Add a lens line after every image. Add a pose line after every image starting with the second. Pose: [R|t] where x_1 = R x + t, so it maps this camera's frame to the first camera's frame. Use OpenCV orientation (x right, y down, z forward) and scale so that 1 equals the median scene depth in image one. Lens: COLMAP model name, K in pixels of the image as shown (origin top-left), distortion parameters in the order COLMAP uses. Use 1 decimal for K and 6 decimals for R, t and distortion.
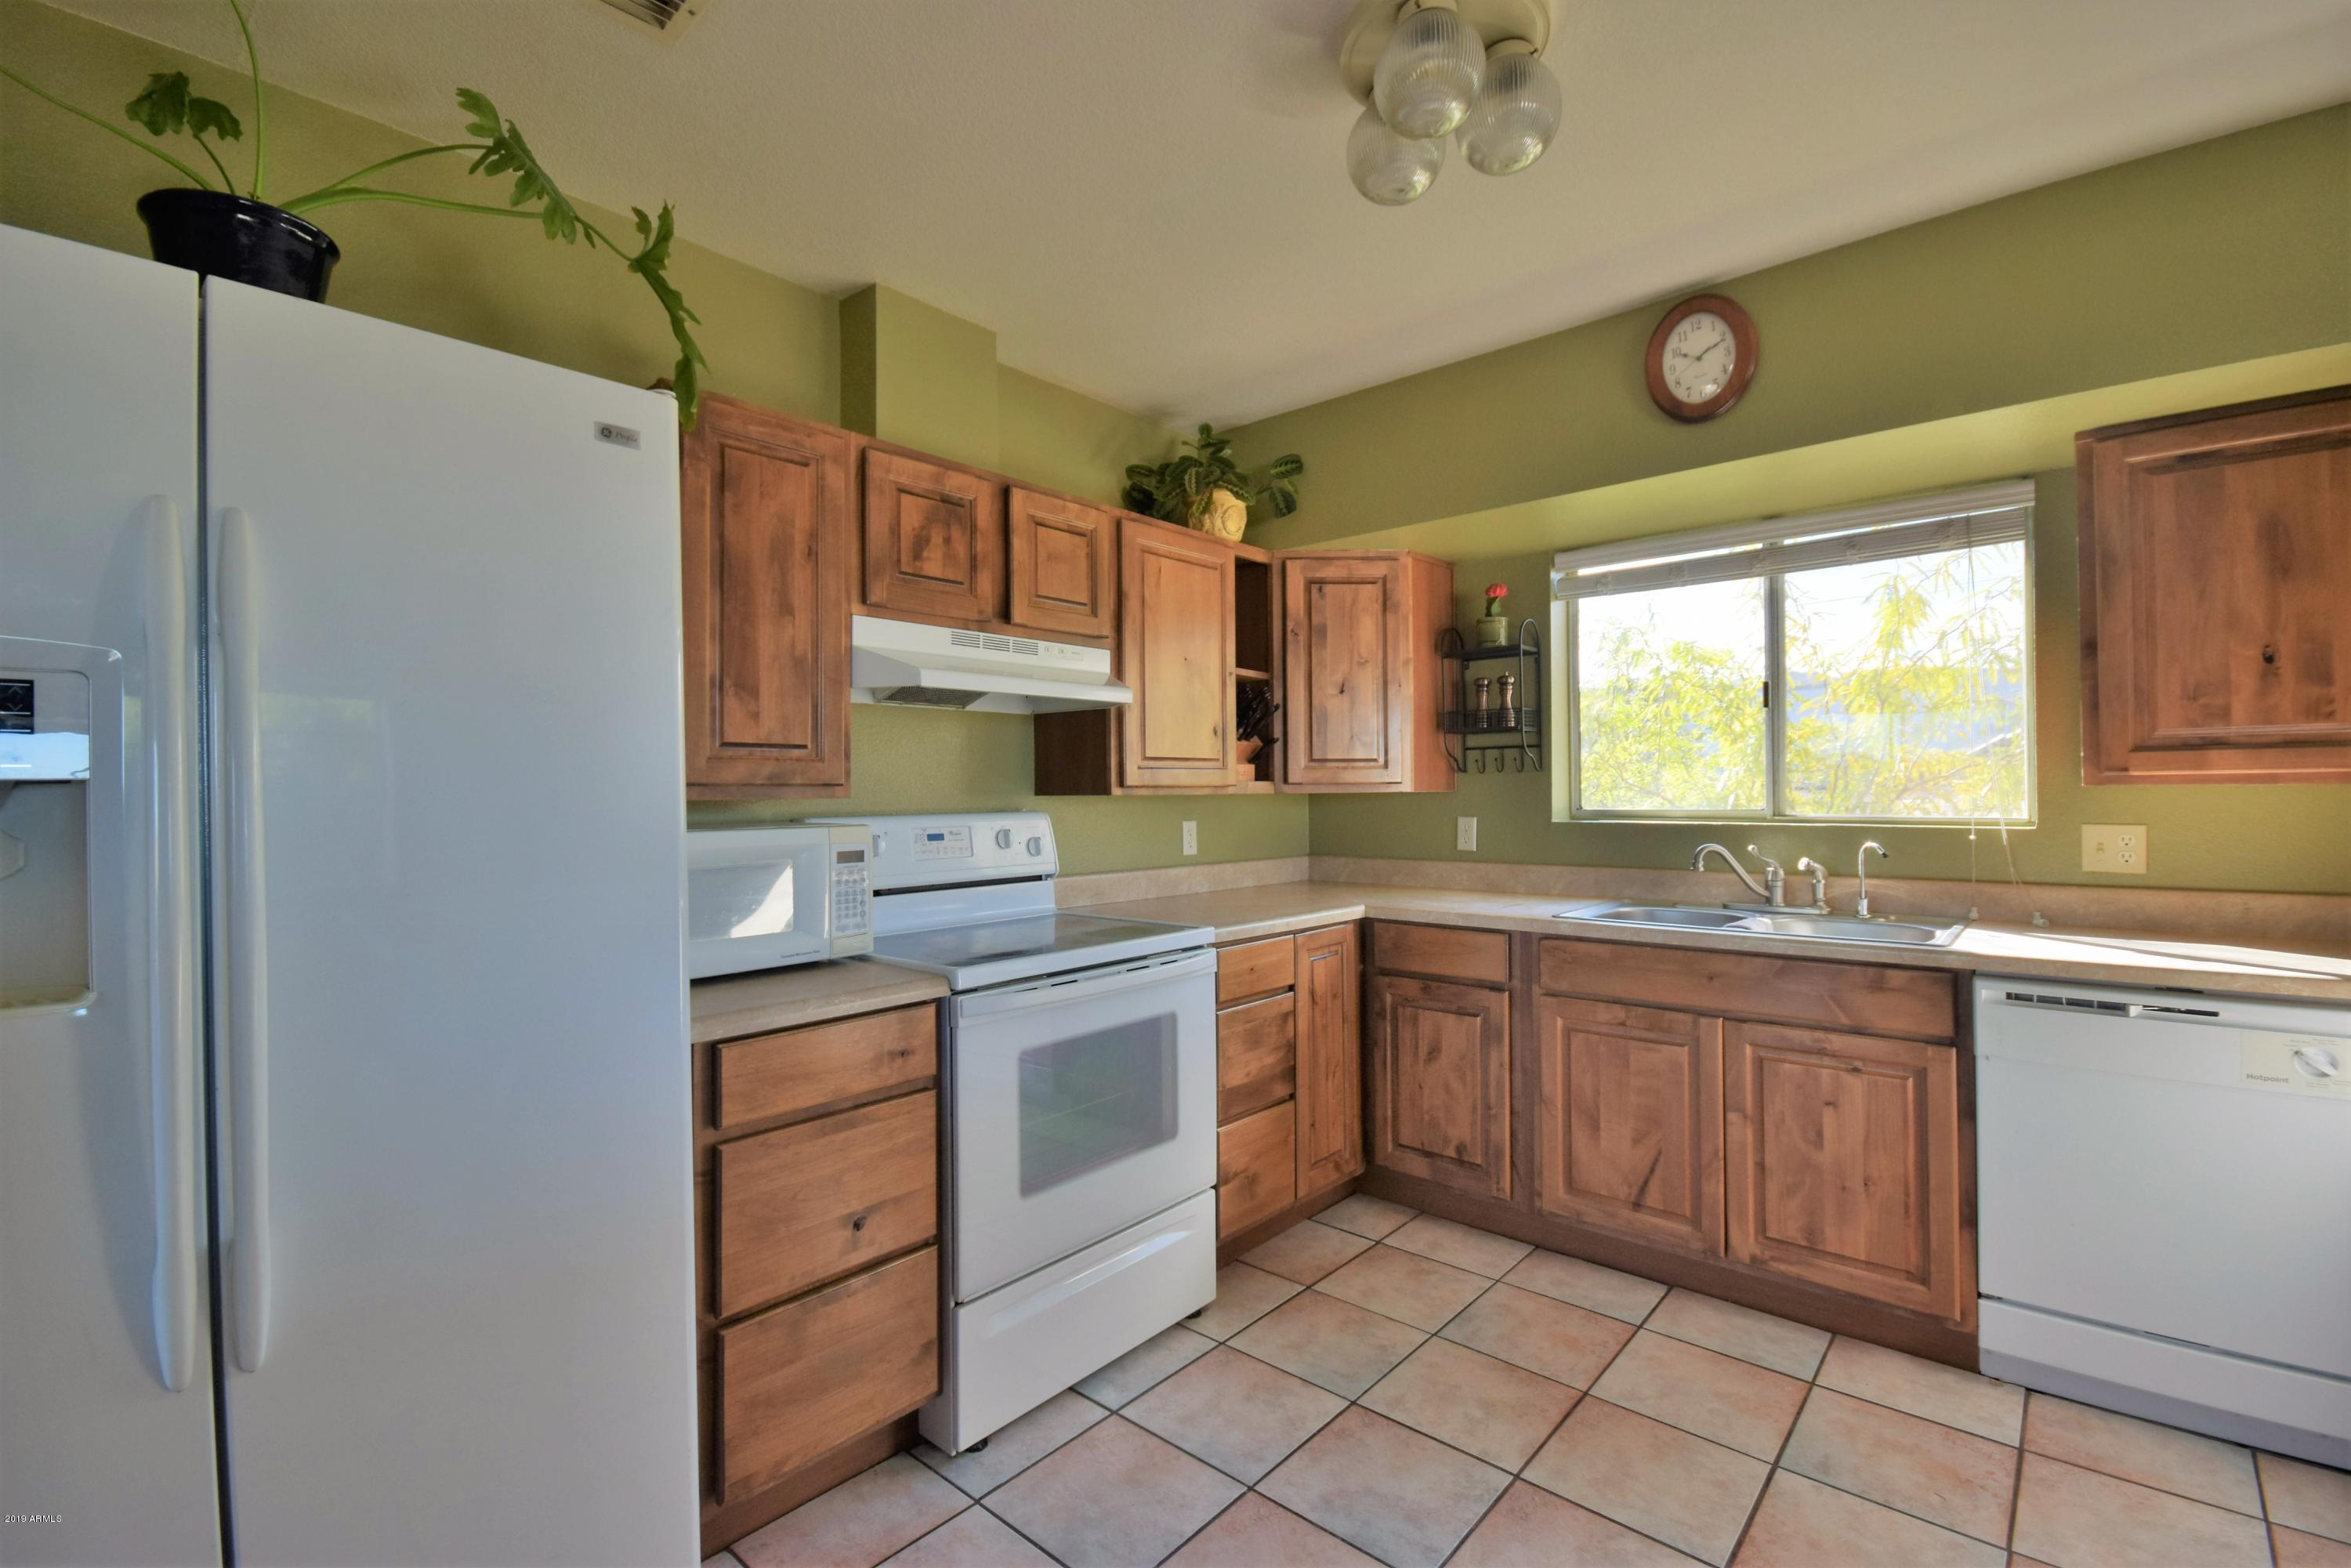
lens RADIAL K [[1025.8, 0, 1178.3], [0, 1025.8, 782.7], [0, 0, 1]] dist [0.006829, -0.009882]
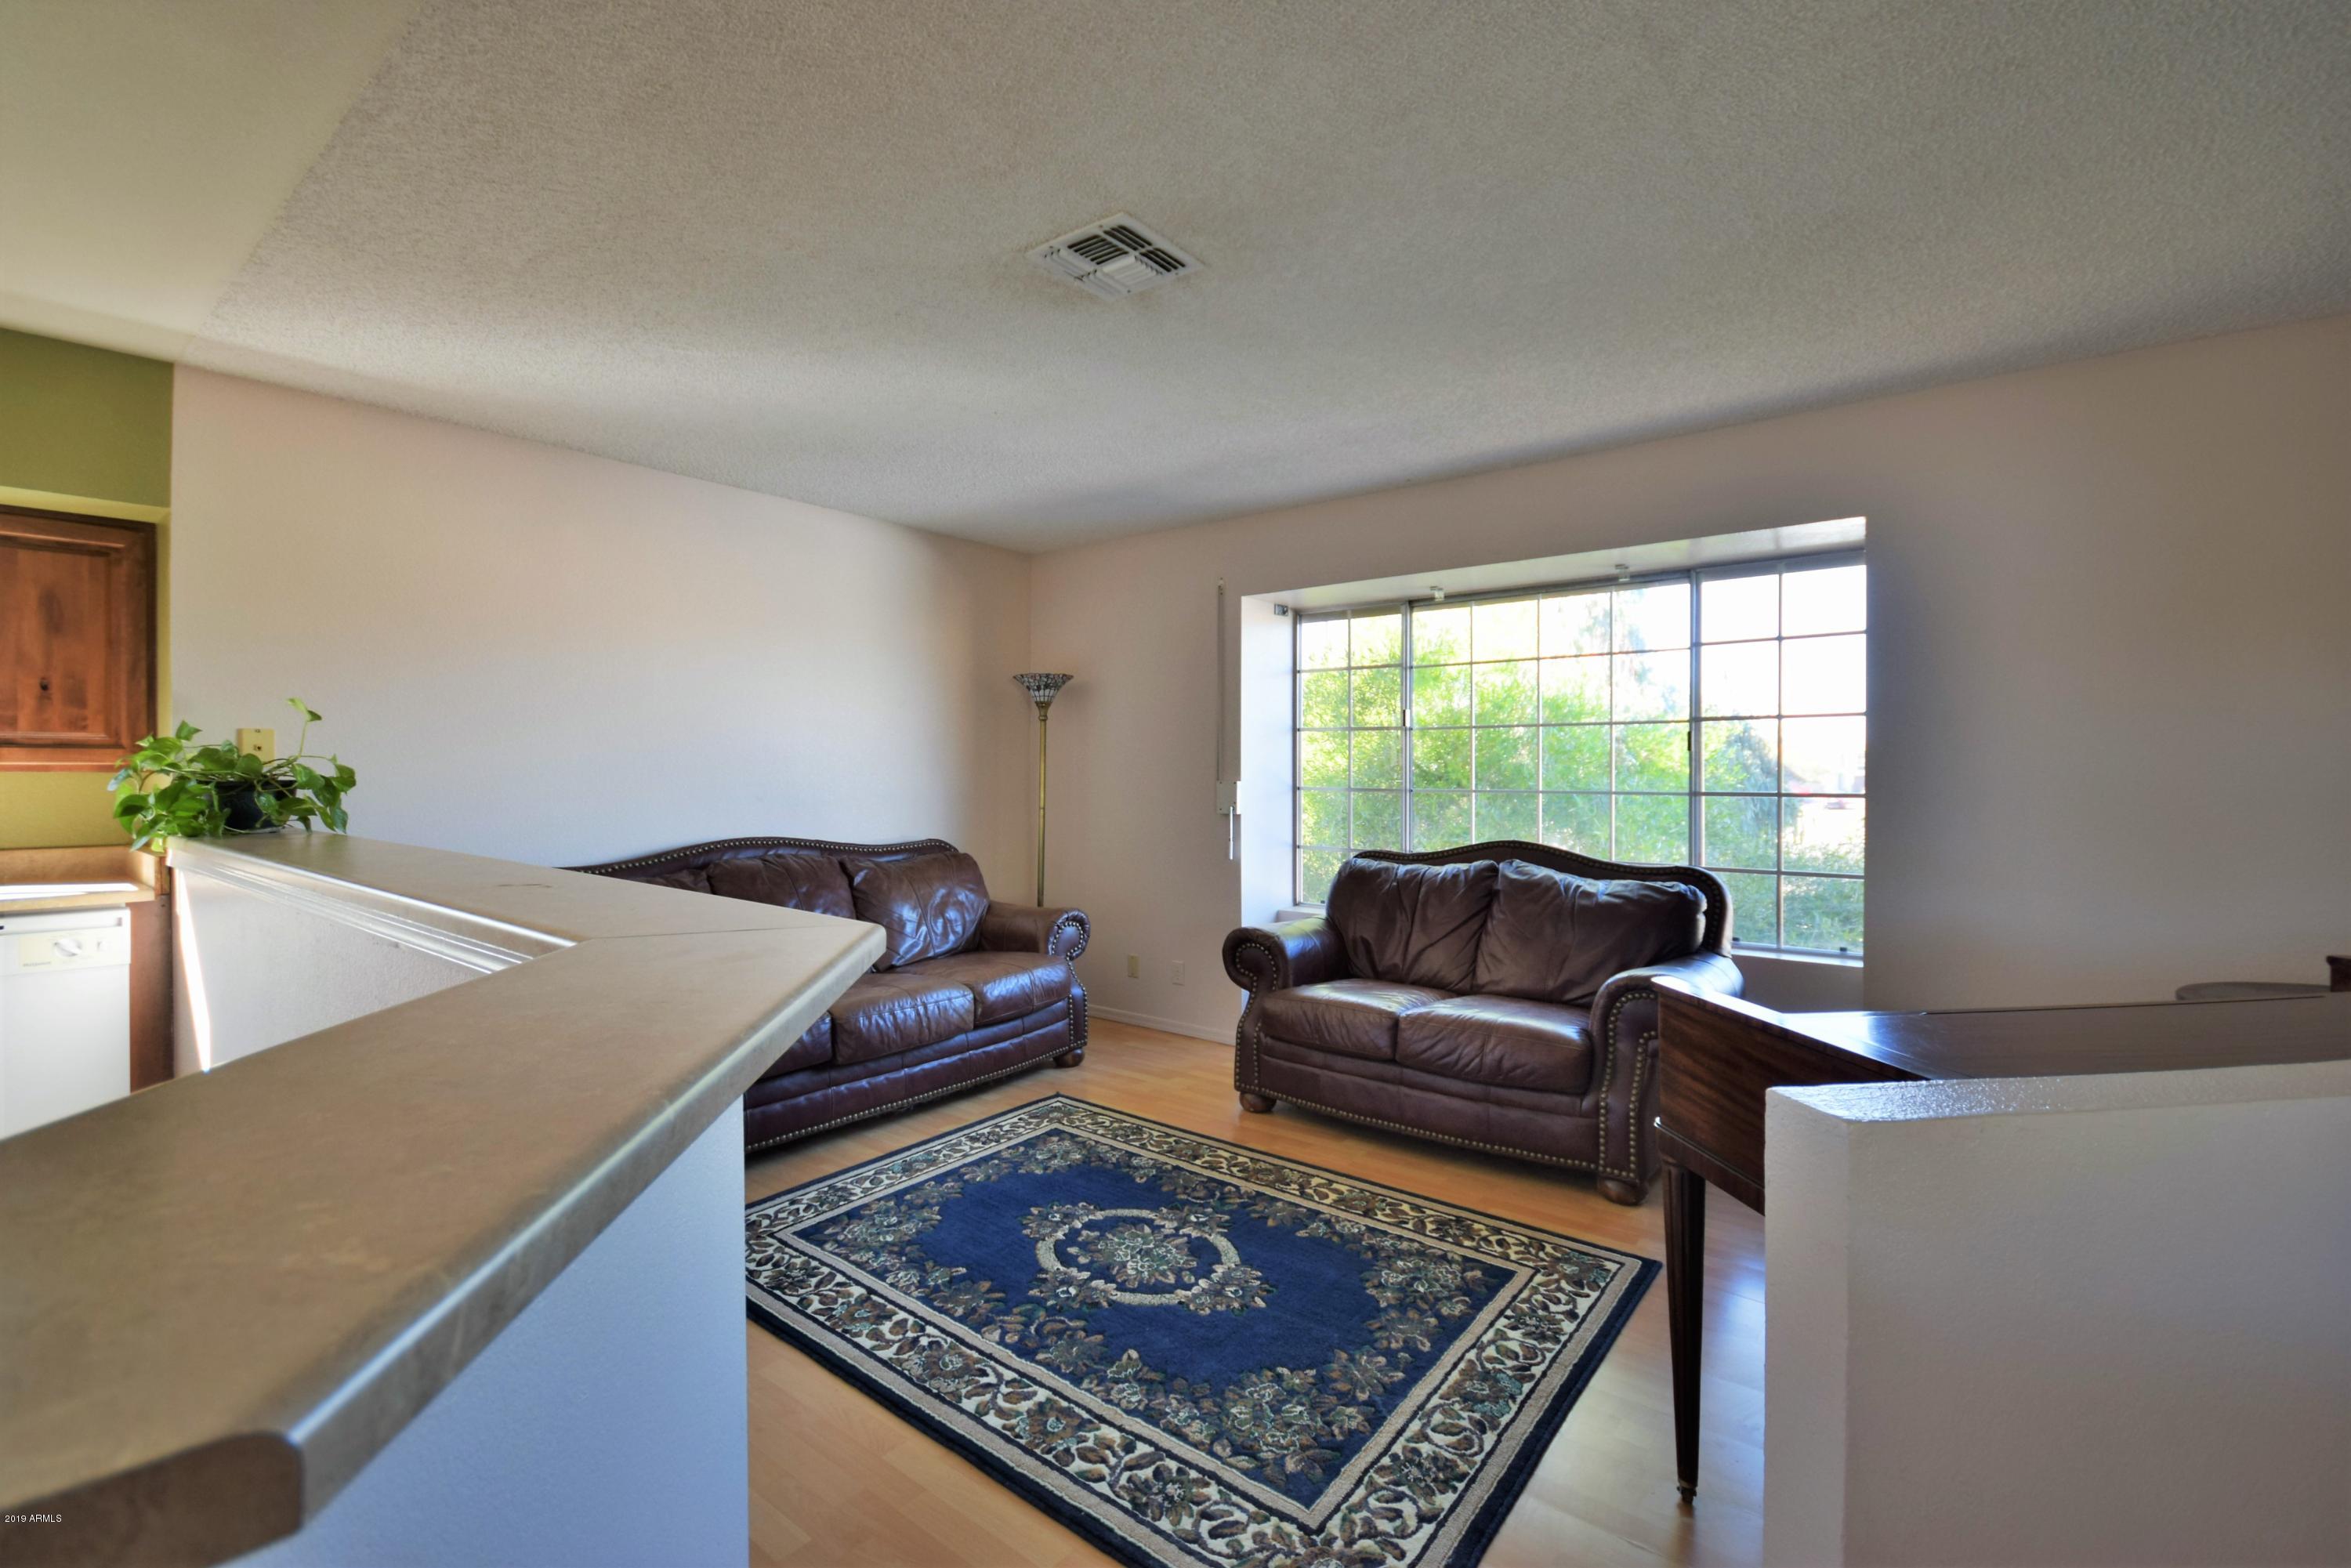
lens RADIAL K [[1025.8, 0, 1166.8], [0, 1025.8, 782.2], [0, 0, 1]] dist [0.006829, -0.009882]
pose [[-0.042225, -0.000282, 0.999108, -0.387621], [-0.009691, 0.999953, -0.000128, 0.000336], [-0.999061, -0.009687, -0.042225, -0.459491]]
